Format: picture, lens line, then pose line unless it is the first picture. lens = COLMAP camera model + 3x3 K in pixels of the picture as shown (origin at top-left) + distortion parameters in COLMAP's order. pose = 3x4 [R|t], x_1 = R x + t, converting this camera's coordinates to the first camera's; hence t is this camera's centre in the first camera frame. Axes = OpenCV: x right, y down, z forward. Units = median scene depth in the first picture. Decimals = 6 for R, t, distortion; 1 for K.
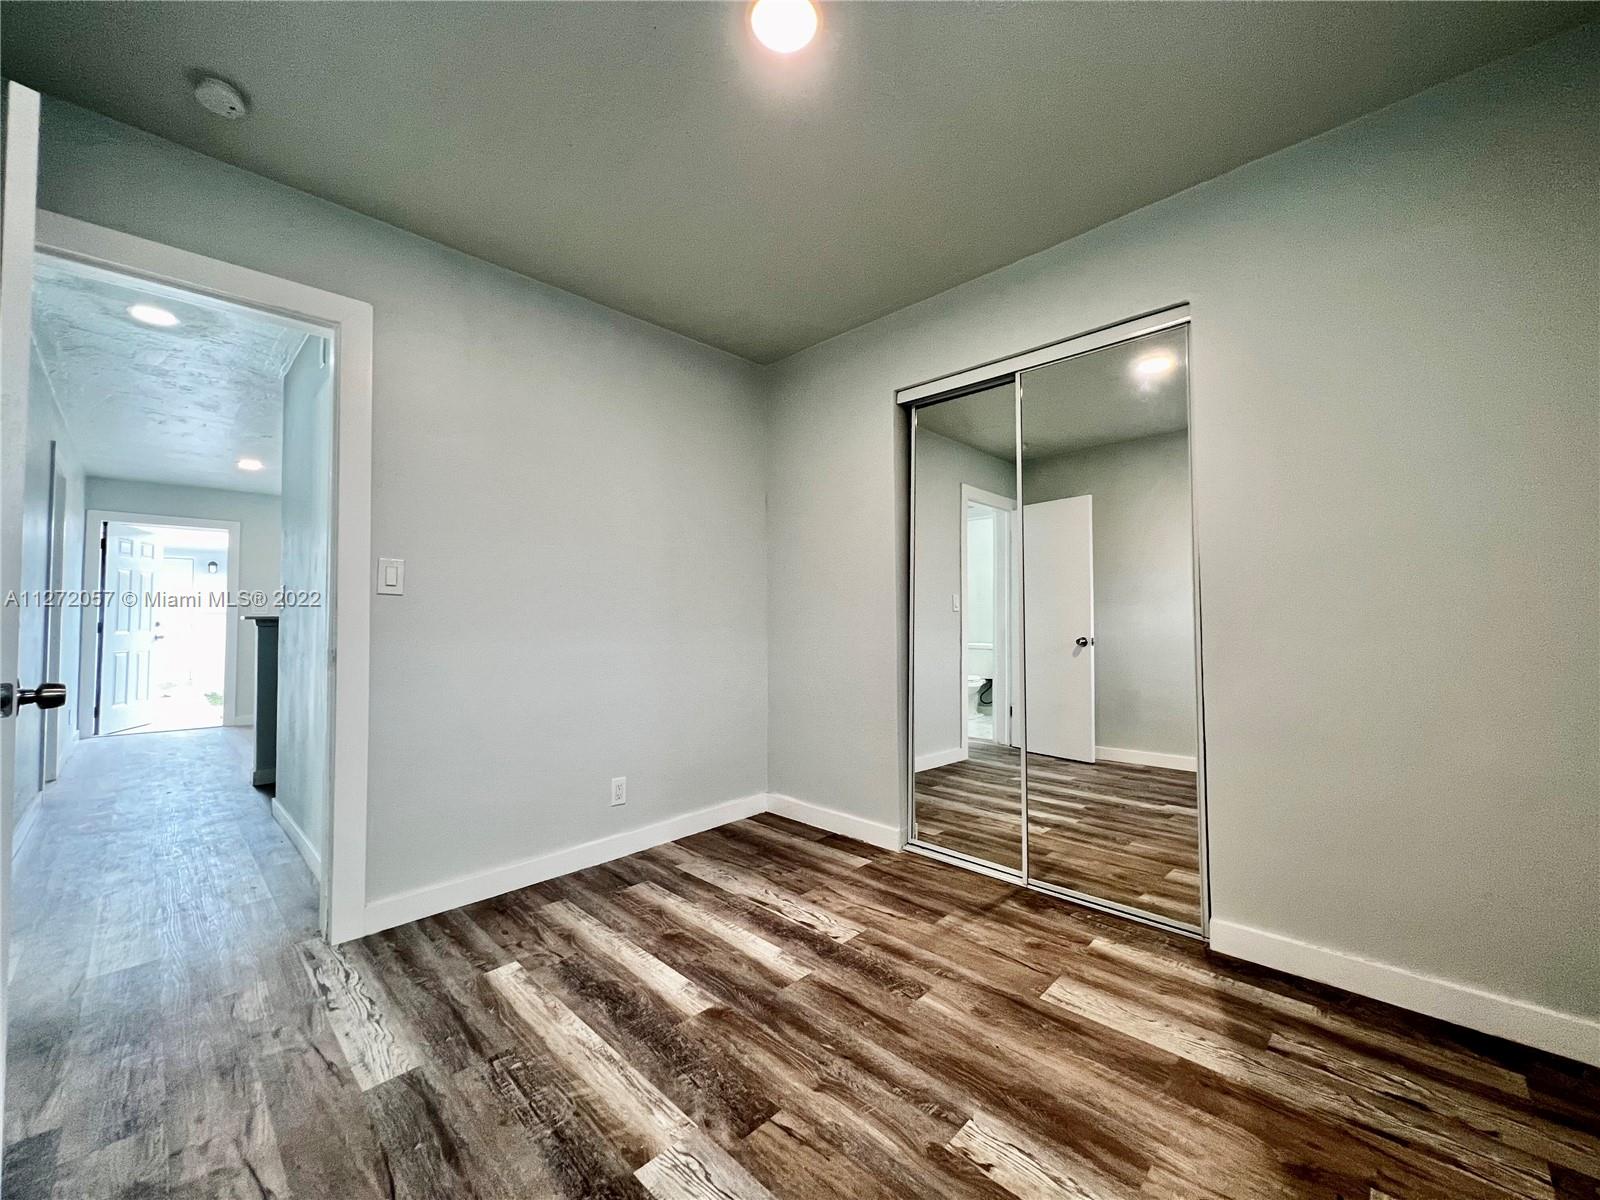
lens RADIAL K [[639.8, 0, 798.1], [0, 639.8, 595.8], [0, 0, 1]] dist [-0.000895, 0.000601]
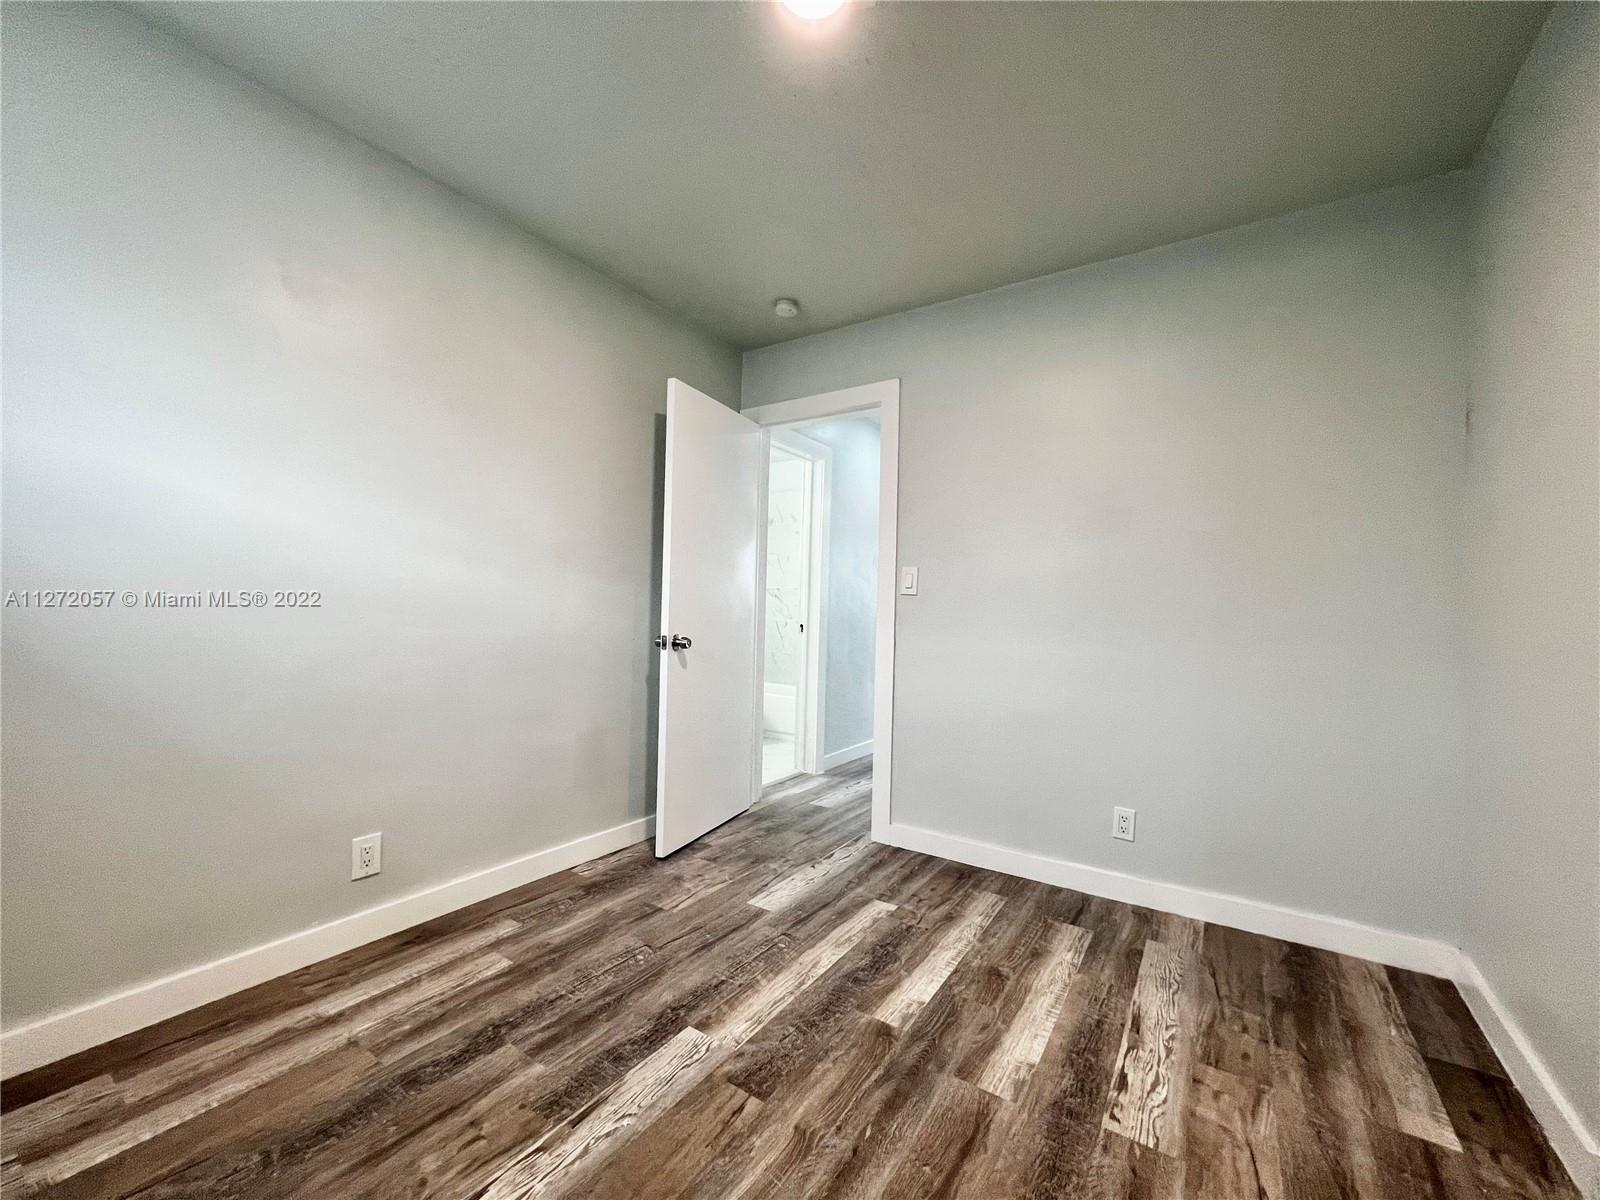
lens RADIAL K [[639.8, 0, 796.1], [0, 639.8, 597.4], [0, 0, 1]] dist [-0.000895, 0.000601]
pose [[0.181503, -0.002673, -0.983387, 0.724659], [0.011227, 0.999937, -0.000646, 0.001419], [0.983326, -0.010923, 0.181521, 0.643117]]
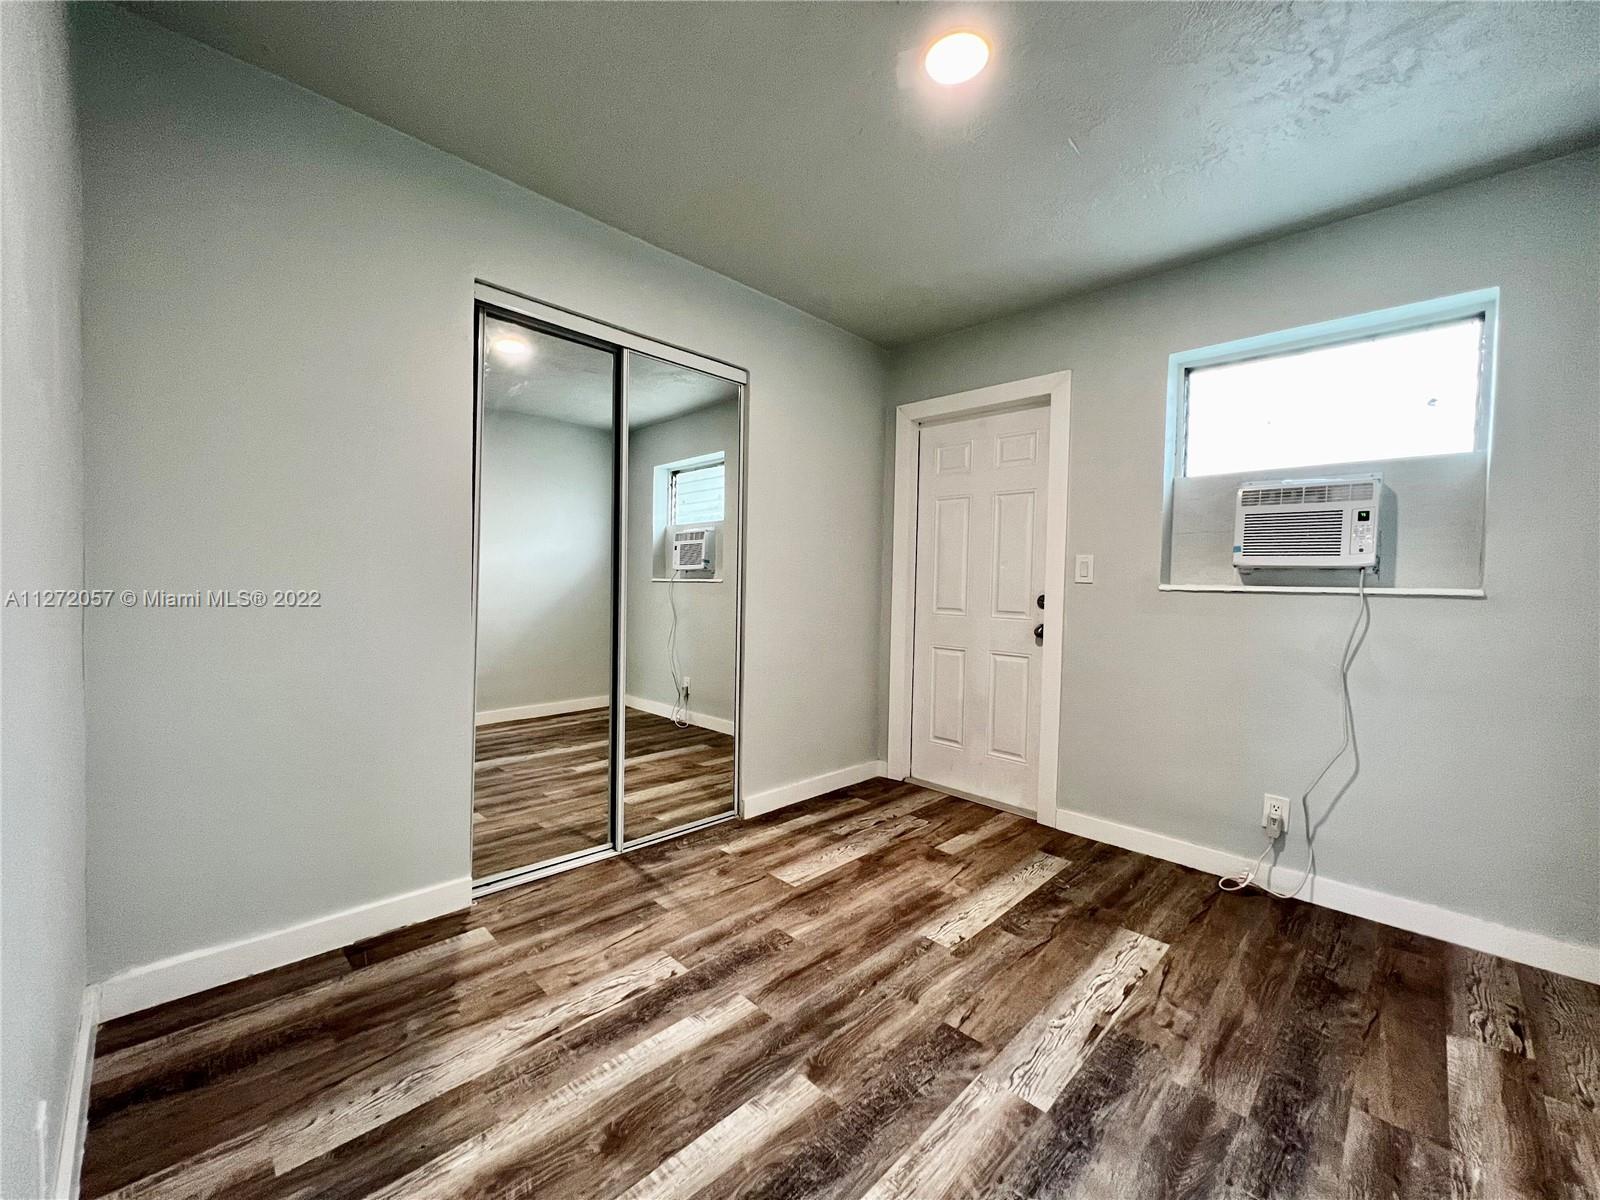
lens RADIAL K [[639.8, 0, 792.1], [0, 639.8, 596.2], [0, 0, 1]] dist [-0.000895, 0.000601]
pose [[0.011193, -0.018192, 0.999772, -0.899995], [-0.063036, 0.997833, 0.018863, -0.003510], [-0.997948, -0.063233, 0.010022, 0.975254]]
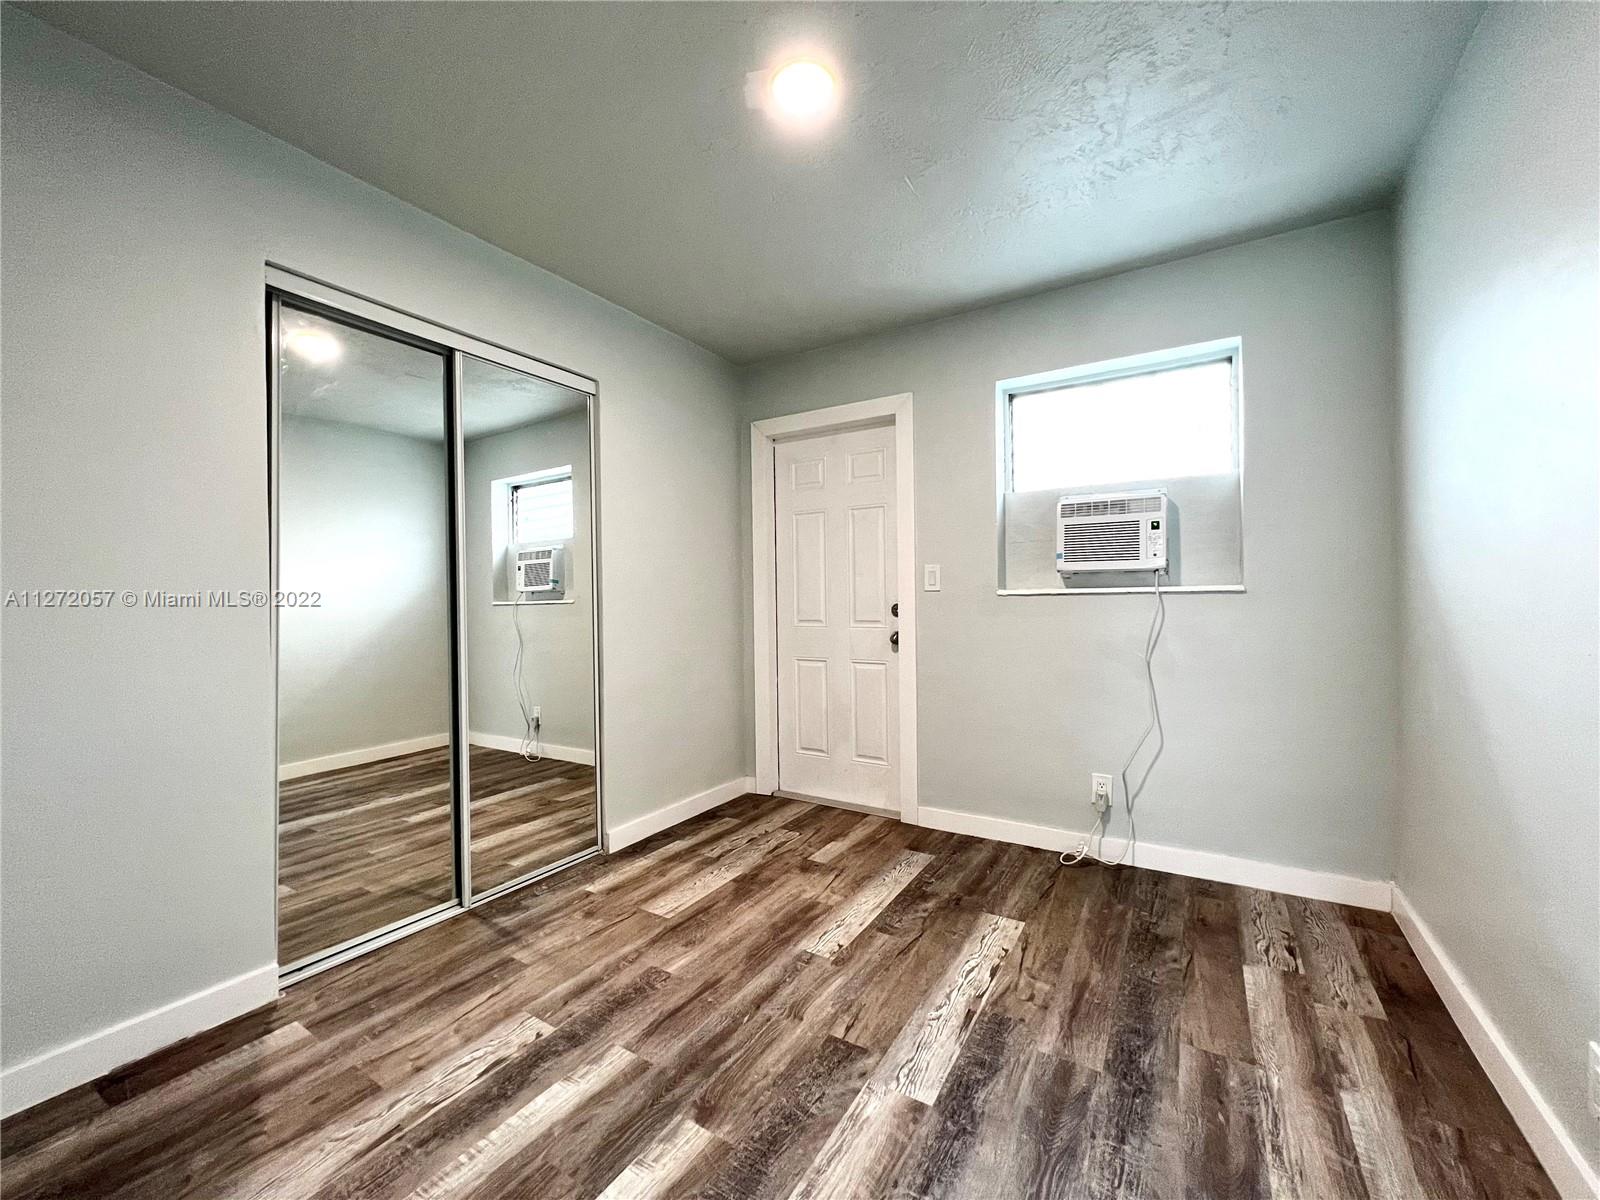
lens RADIAL K [[639.8, 0, 792.4], [0, 639.8, 596.5], [0, 0, 1]] dist [-0.000895, 0.000601]
pose [[-0.212426, 0.010846, 0.977117, -0.880825], [-0.025769, 0.999528, -0.016697, 0.000665], [-0.976837, -0.028726, -0.212046, 0.991610]]
